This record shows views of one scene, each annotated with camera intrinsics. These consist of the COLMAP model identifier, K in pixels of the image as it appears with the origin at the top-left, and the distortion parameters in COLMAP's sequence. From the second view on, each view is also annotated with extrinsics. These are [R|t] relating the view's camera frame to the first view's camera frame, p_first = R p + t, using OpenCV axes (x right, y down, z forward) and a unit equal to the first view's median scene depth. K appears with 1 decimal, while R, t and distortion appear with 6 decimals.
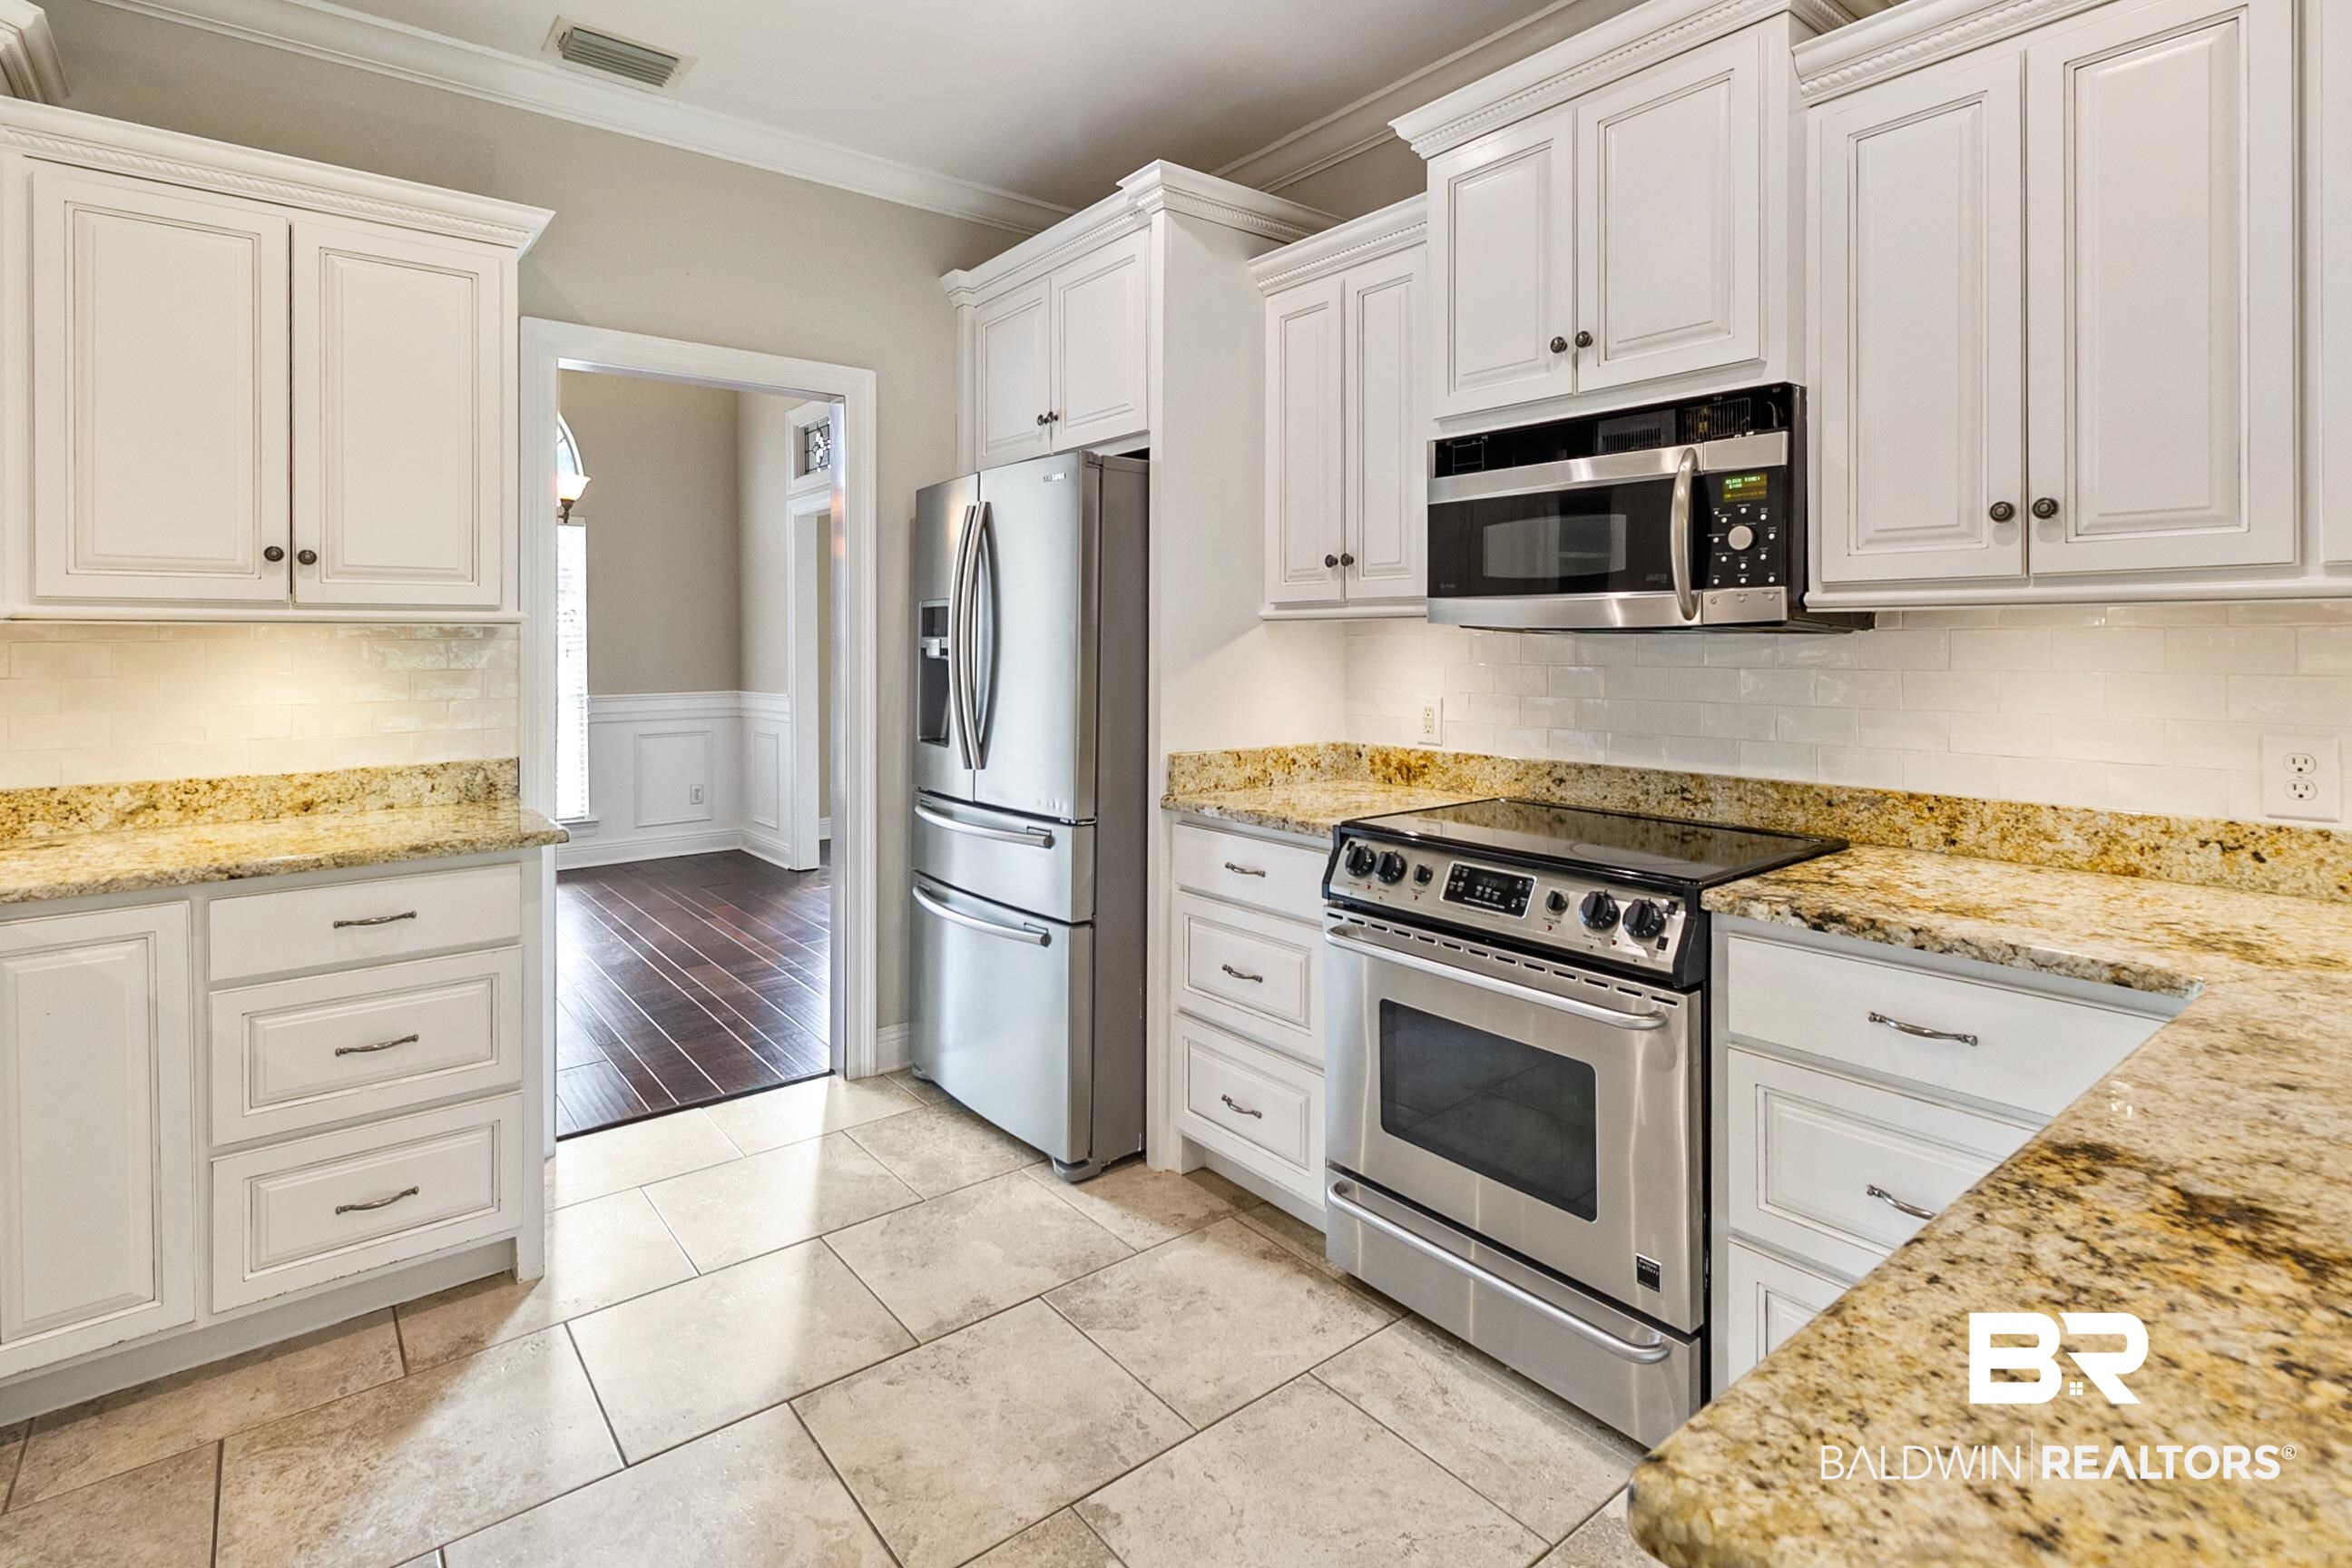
lens RADIAL K [[1137.6, 0, 1179.1], [0, 1137.6, 624.4], [0, 0, 1]] dist [0.003564, -0.001761]
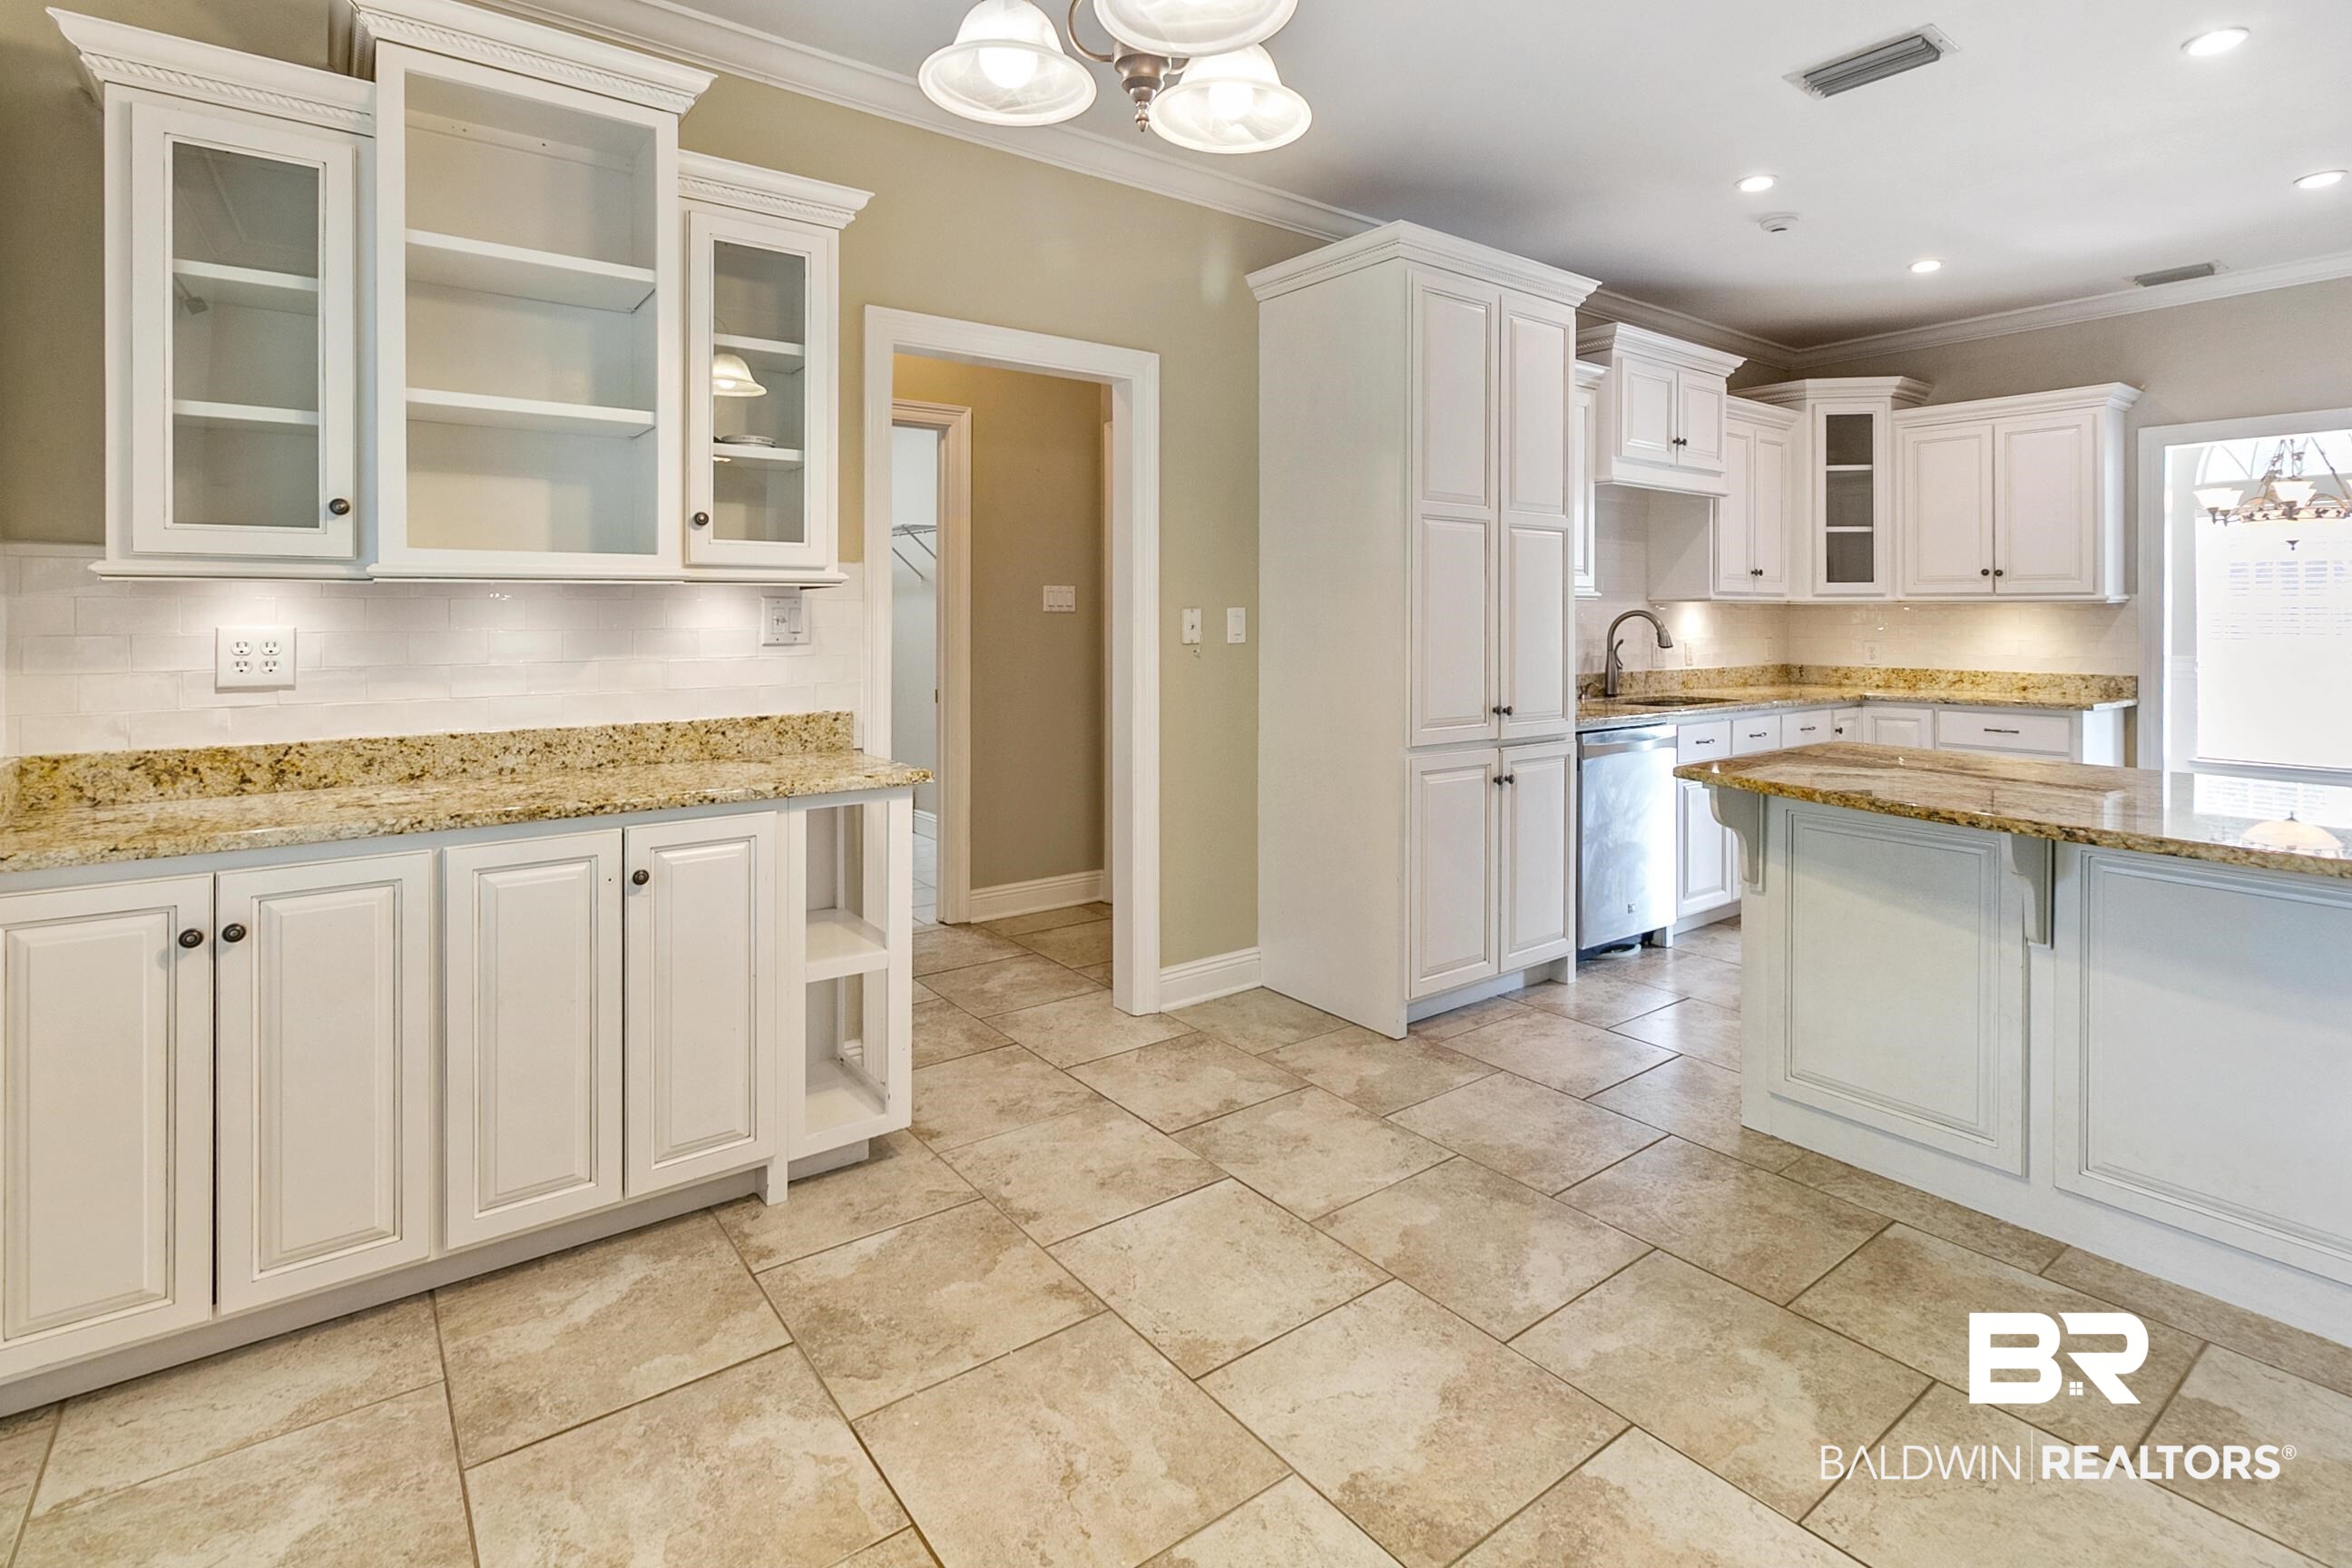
lens RADIAL K [[1137.6, 0, 1179.6], [0, 1137.6, 630.9], [0, 0, 1]] dist [0.003564, -0.001761]
pose [[-0.023983, 0.019900, -0.999514, 1.298029], [0.011407, 0.999742, 0.019631, -0.006406], [0.999647, -0.010931, -0.024203, -0.482267]]
